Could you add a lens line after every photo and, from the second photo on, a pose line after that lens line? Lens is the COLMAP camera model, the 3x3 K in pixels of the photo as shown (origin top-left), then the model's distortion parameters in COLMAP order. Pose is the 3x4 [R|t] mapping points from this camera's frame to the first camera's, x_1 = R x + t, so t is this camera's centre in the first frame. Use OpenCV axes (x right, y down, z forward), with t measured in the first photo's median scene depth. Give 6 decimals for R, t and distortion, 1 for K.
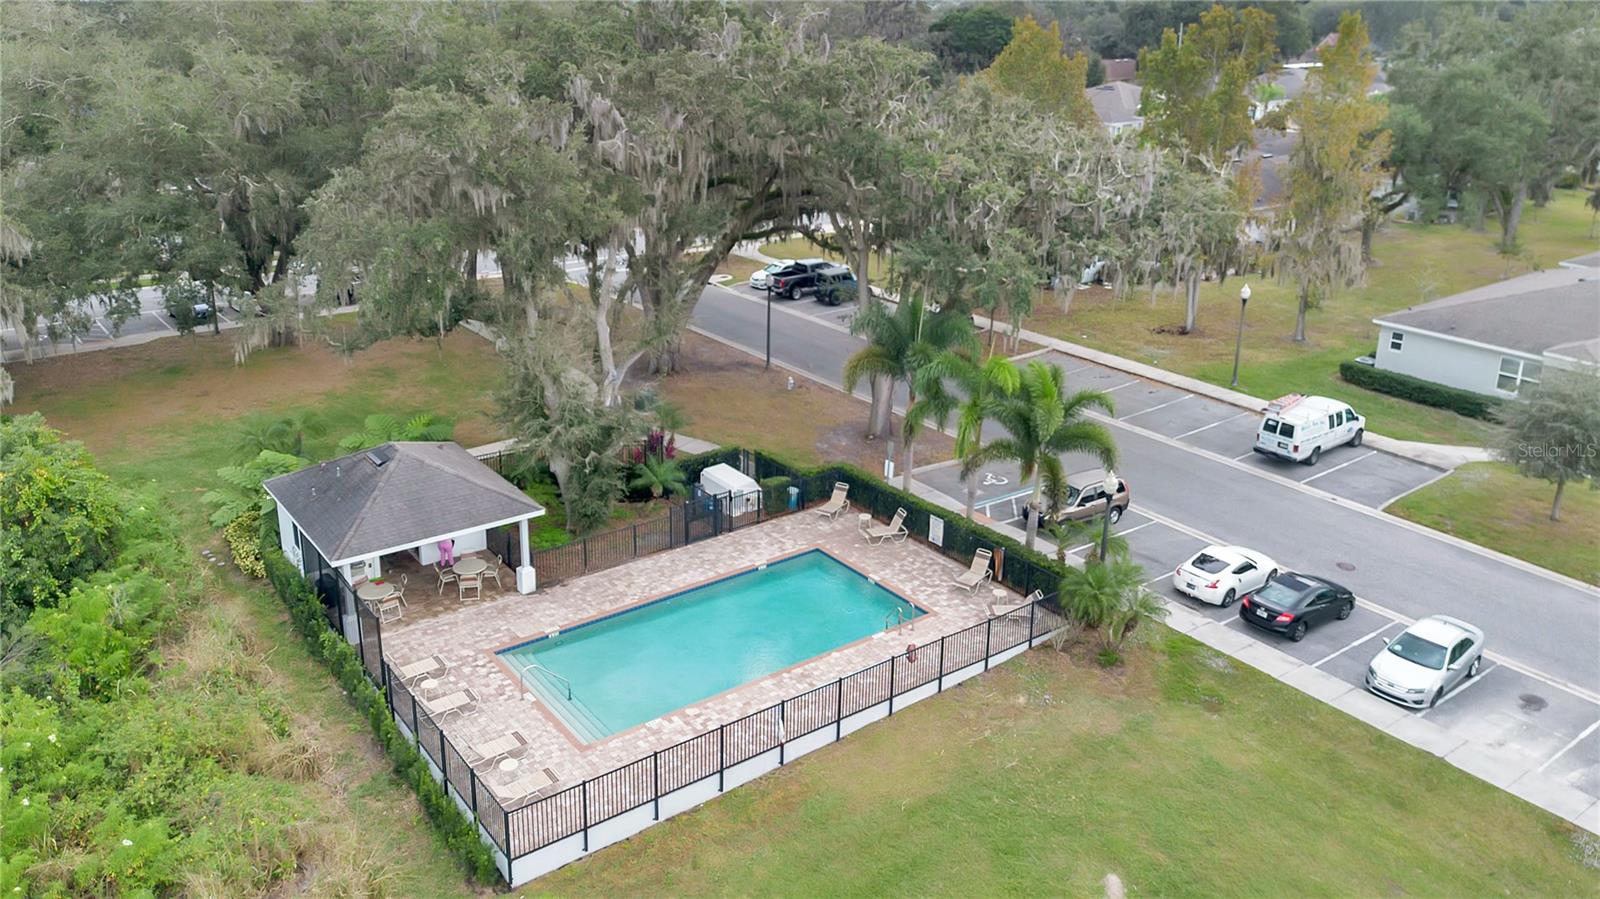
lens RADIAL K [[1161.7, 0, 800.0], [0, 1161.7, 449.5], [0, 0, 1]] dist [0.091994, -0.001841]
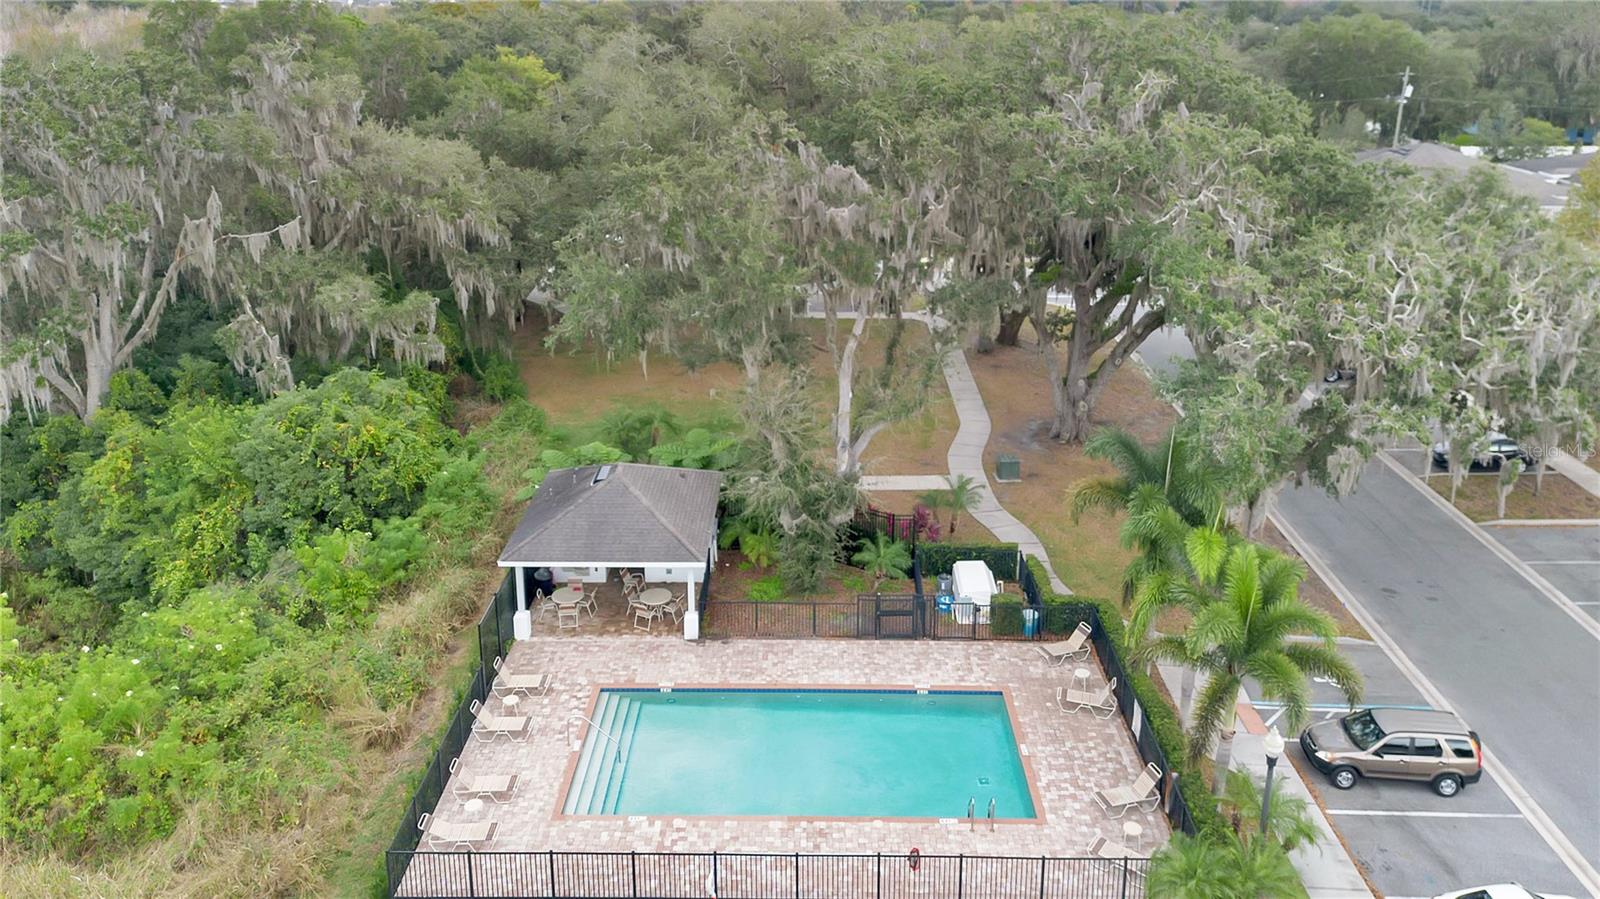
lens RADIAL K [[1172.8, 0, 800.0], [0, 1172.8, 449.5], [0, 0, 1]] dist [0.023181, -0.003894]
pose [[0.795301, 0.209486, -0.568870, 0.350897], [-0.210456, 0.975441, 0.064980, -0.110946], [0.568511, 0.068043, 0.819857, 0.218714]]
